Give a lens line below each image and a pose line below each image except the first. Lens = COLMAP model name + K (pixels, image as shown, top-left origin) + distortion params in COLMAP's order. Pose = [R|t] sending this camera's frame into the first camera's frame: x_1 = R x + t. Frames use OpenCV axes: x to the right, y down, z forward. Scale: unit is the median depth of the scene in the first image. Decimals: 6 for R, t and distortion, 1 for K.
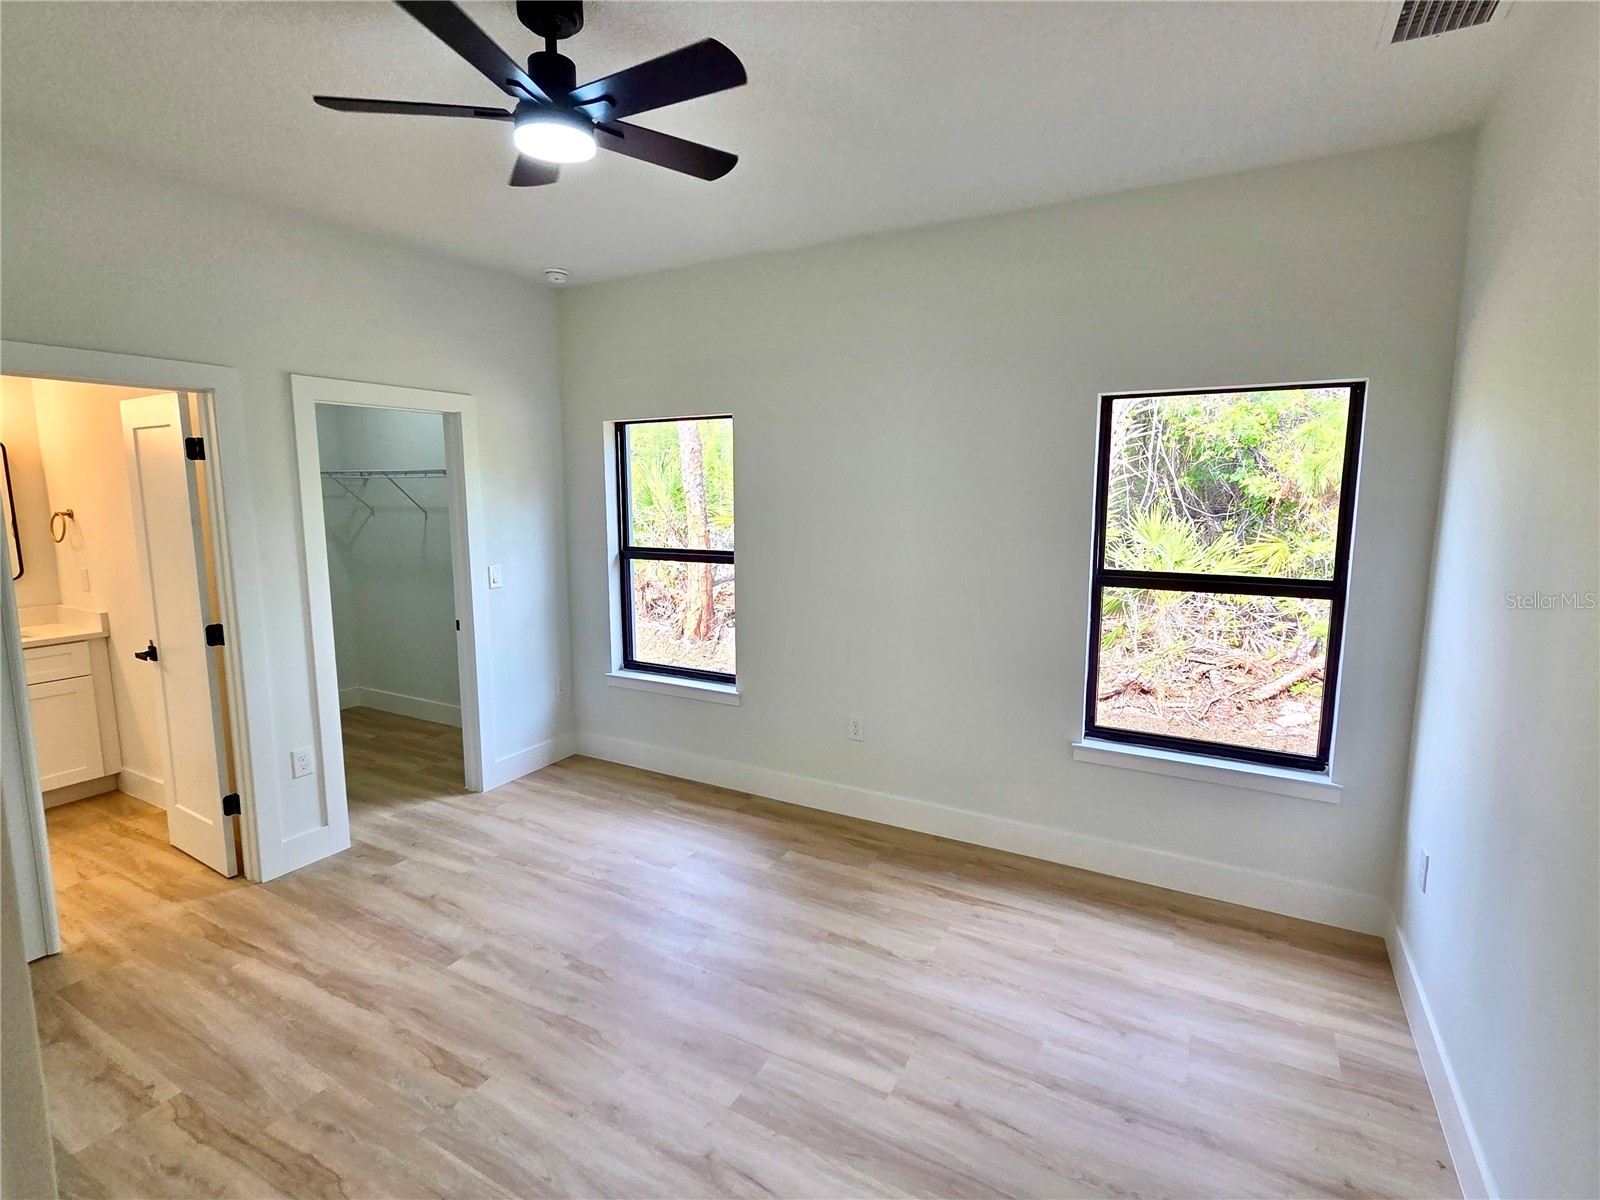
lens RADIAL K [[773.7, 0, 809.1], [0, 773.7, 598.2], [0, 0, 1]] dist [0.001357, 0.000804]
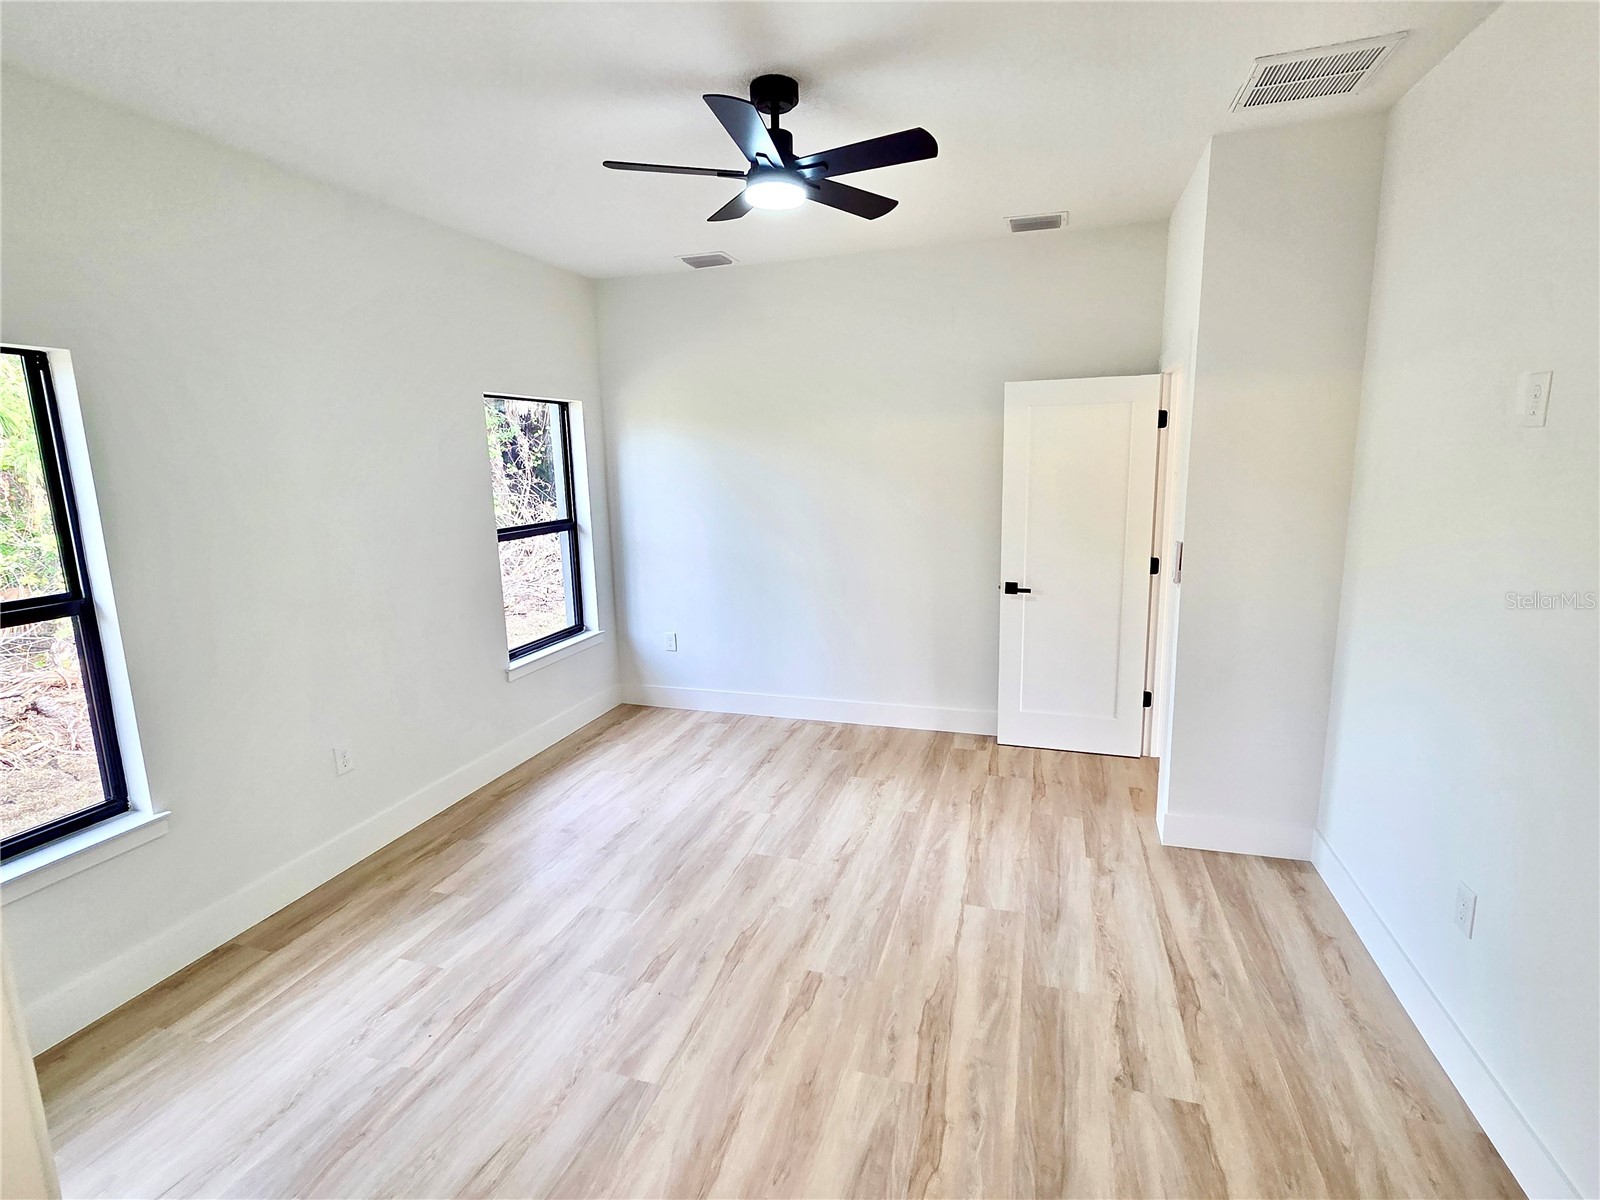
lens RADIAL K [[773.7, 0, 806.9], [0, 773.7, 591.8], [0, 0, 1]] dist [0.001357, 0.000804]
pose [[-0.208487, -0.167203, 0.963627, -1.250620], [0.167098, 0.964701, 0.203542, -0.142335], [-0.963645, 0.203456, -0.173189, 0.948968]]
